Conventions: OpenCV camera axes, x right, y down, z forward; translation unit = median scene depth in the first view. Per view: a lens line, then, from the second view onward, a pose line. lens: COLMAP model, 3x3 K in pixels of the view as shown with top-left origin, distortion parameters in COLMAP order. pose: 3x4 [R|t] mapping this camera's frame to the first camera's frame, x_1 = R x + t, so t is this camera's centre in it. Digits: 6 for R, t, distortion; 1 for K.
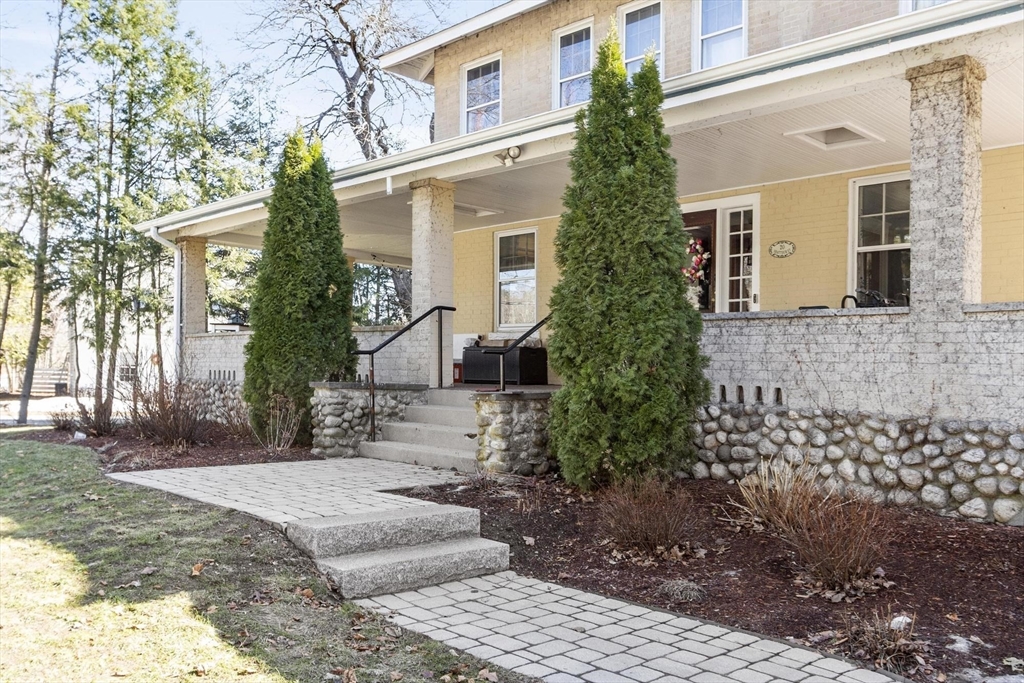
lens RADIAL K [[875.0, 0, 497.1], [0, 875.0, 374.4], [0, 0, 1]] dist [0.005037, 0.002280]
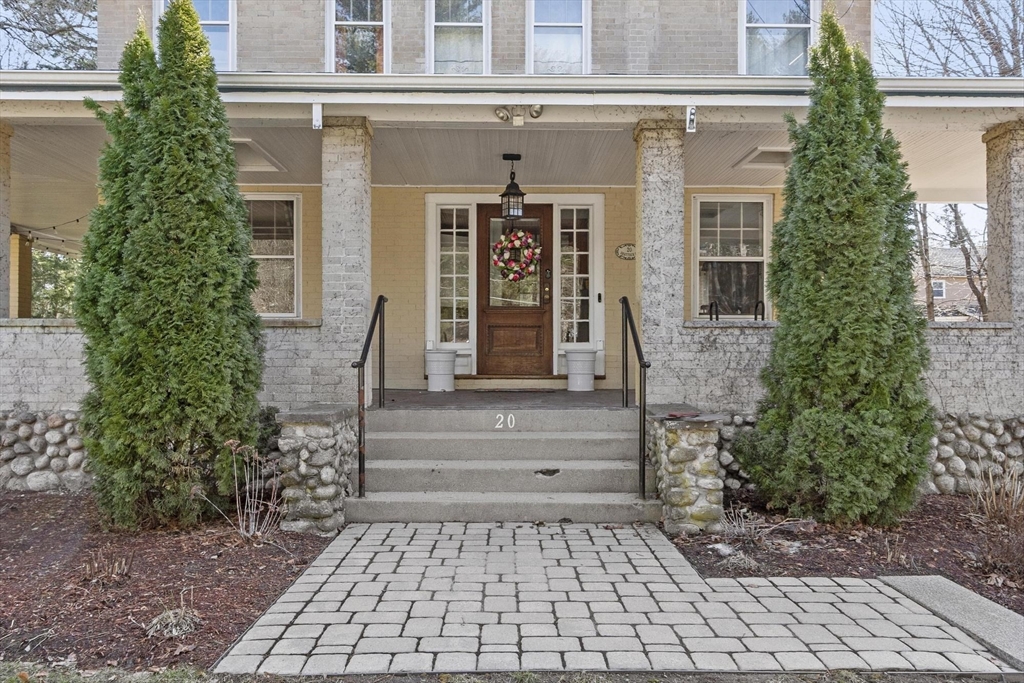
lens RADIAL K [[807.1, 0, 512.7], [0, 807.1, 342.0], [0, 0, 1]] dist [0.000102, 0.007106]
pose [[0.682398, -0.006594, 0.730951, -0.730473], [0.014769, 0.999880, -0.004768, -0.052347], [-0.730831, 0.014050, 0.682414, 0.701715]]
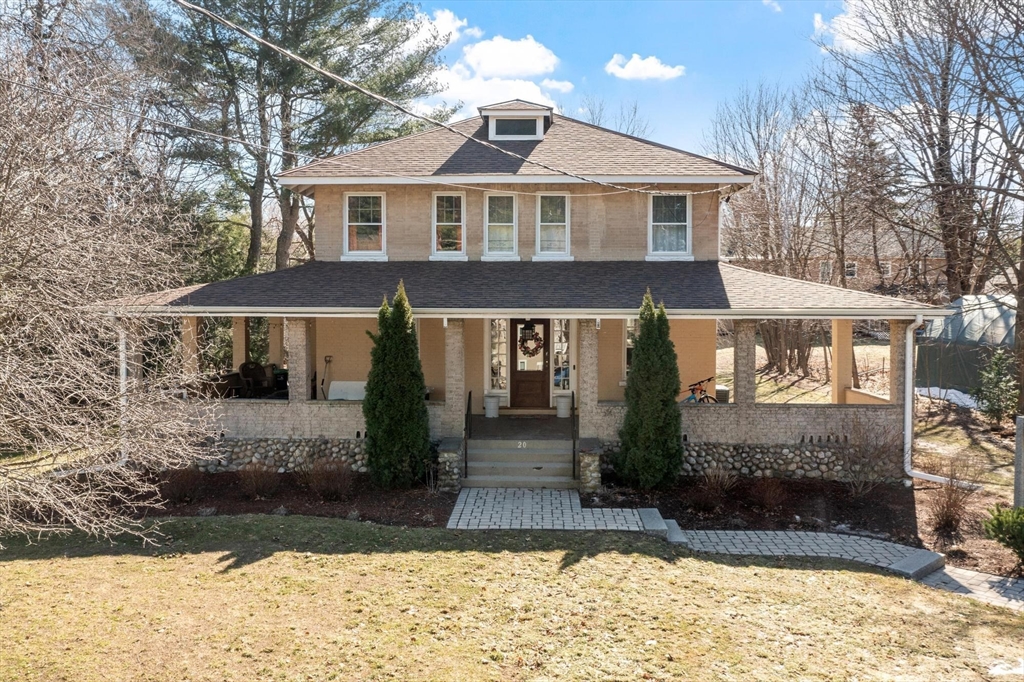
lens RADIAL K [[840.7, 0, 516.5], [0, 840.7, 310.2], [0, 0, 1]] dist [-0.027195, -0.001678]
pose [[0.709071, -0.033977, 0.704318, -1.763589], [0.013717, 0.999314, 0.034399, -0.445470], [-0.705004, -0.014730, 0.709051, -0.361310]]
